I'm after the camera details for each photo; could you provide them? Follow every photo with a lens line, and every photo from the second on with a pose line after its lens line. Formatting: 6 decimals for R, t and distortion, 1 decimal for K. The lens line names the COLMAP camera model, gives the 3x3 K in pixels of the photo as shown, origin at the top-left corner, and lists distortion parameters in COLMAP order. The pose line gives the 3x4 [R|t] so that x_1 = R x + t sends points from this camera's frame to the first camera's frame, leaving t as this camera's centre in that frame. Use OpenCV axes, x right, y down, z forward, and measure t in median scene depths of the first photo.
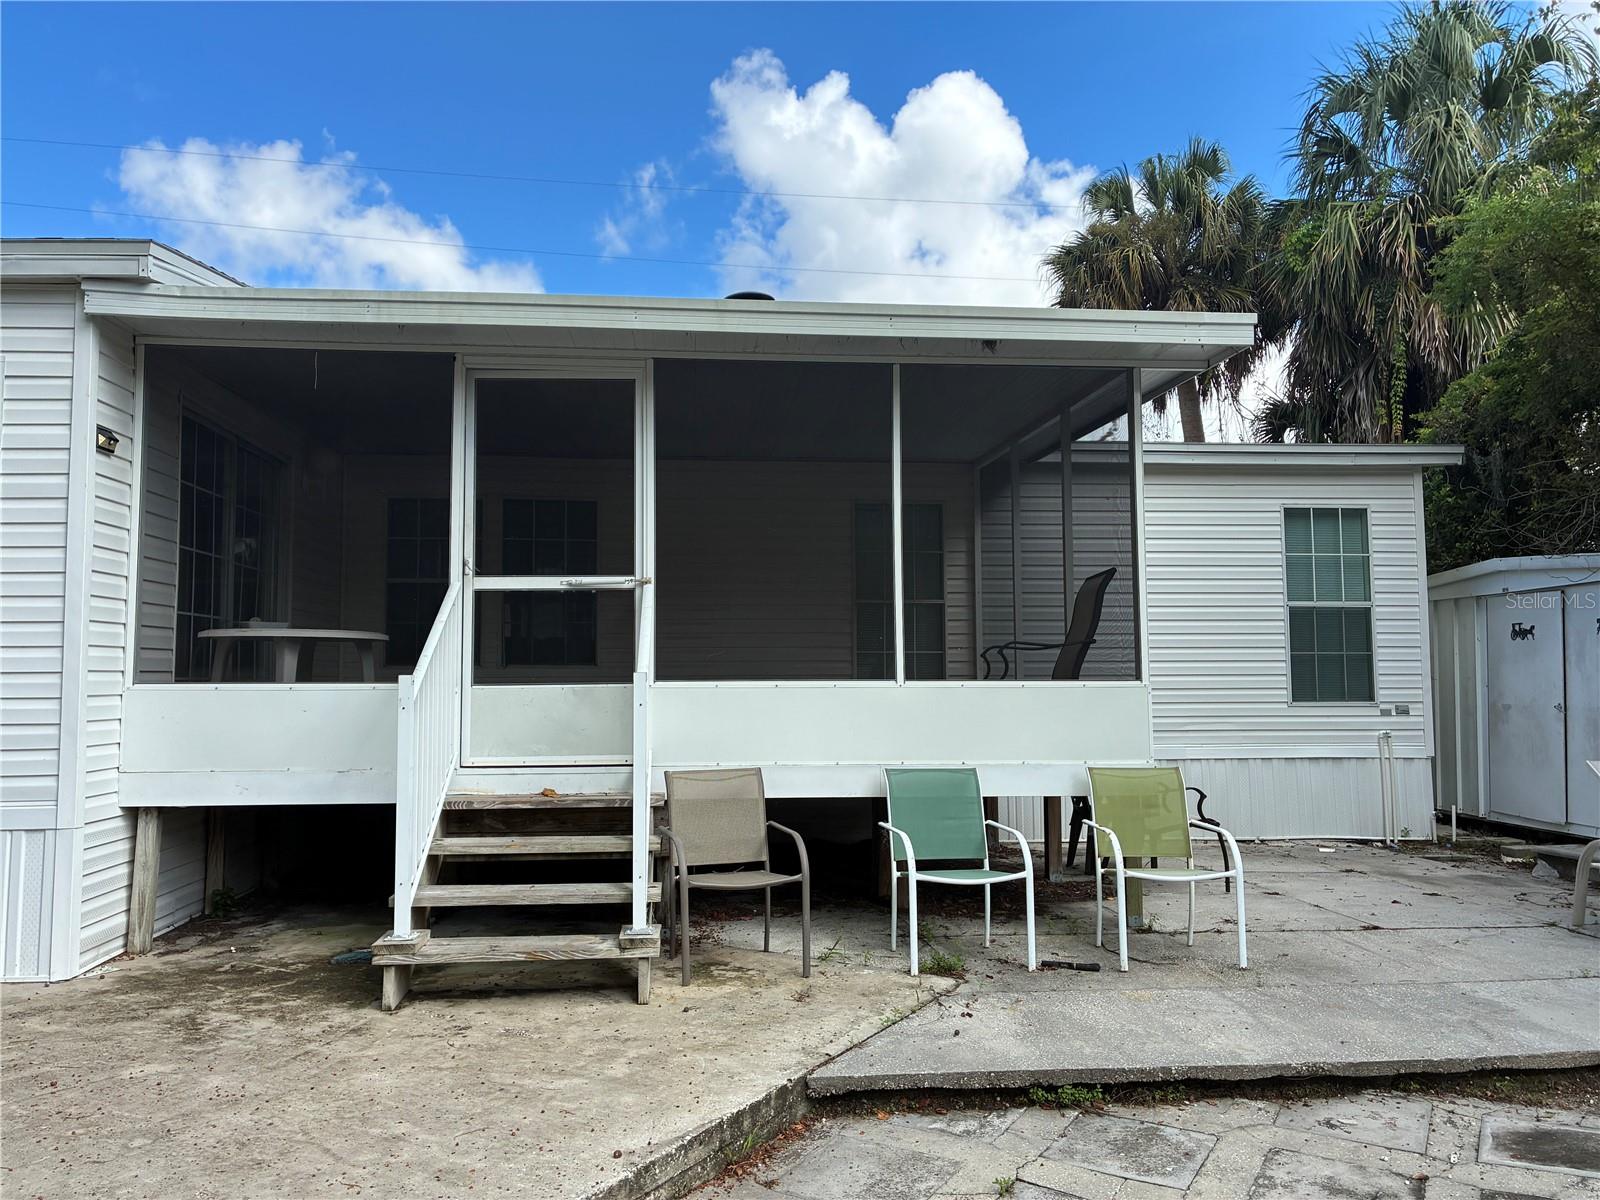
lens RADIAL K [[1215.2, 0, 791.8], [0, 1215.2, 592.4], [0, 0, 1]] dist [0.056883, -0.084956]
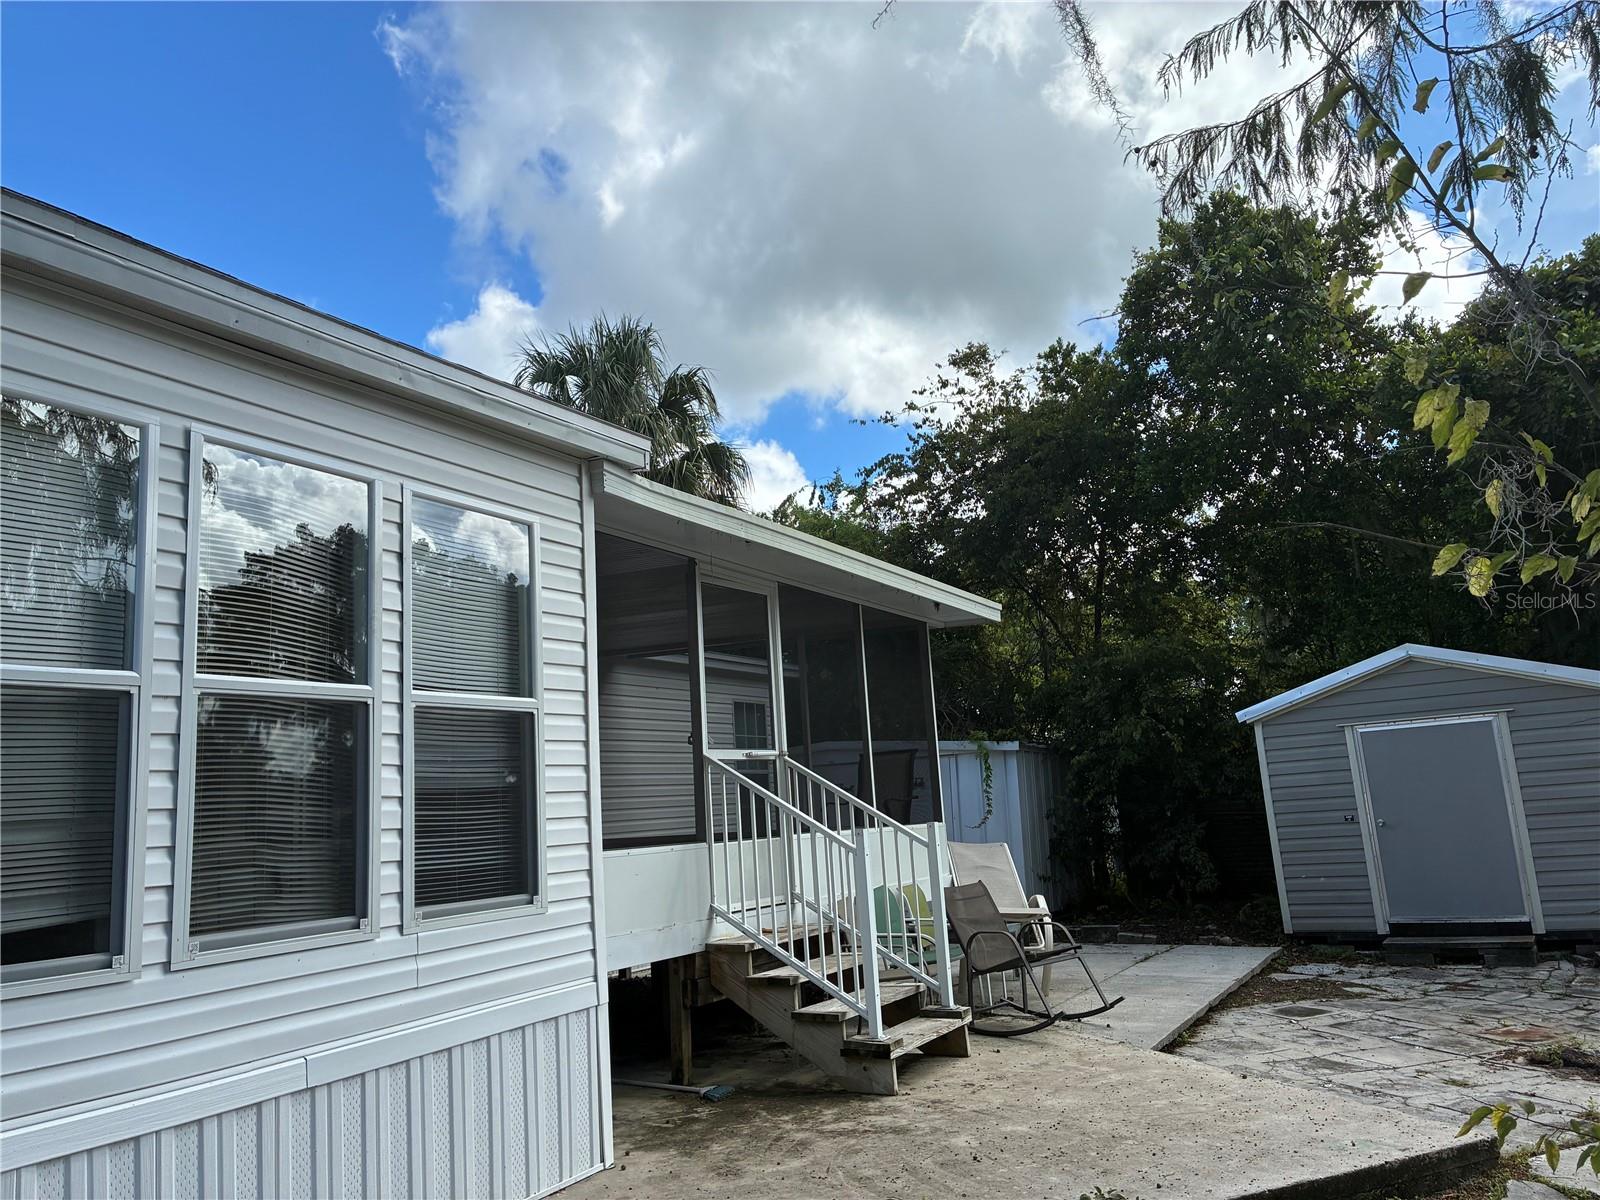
lens RADIAL K [[1215.2, 0, 791.8], [0, 1215.2, 592.4], [0, 0, 1]] dist [0.056883, -0.084956]
pose [[0.543983, 0.113381, 0.831401, -1.191675], [0.001959, 0.990655, -0.136381, -0.004568], [-0.839094, 0.075817, 0.538677, 0.292437]]
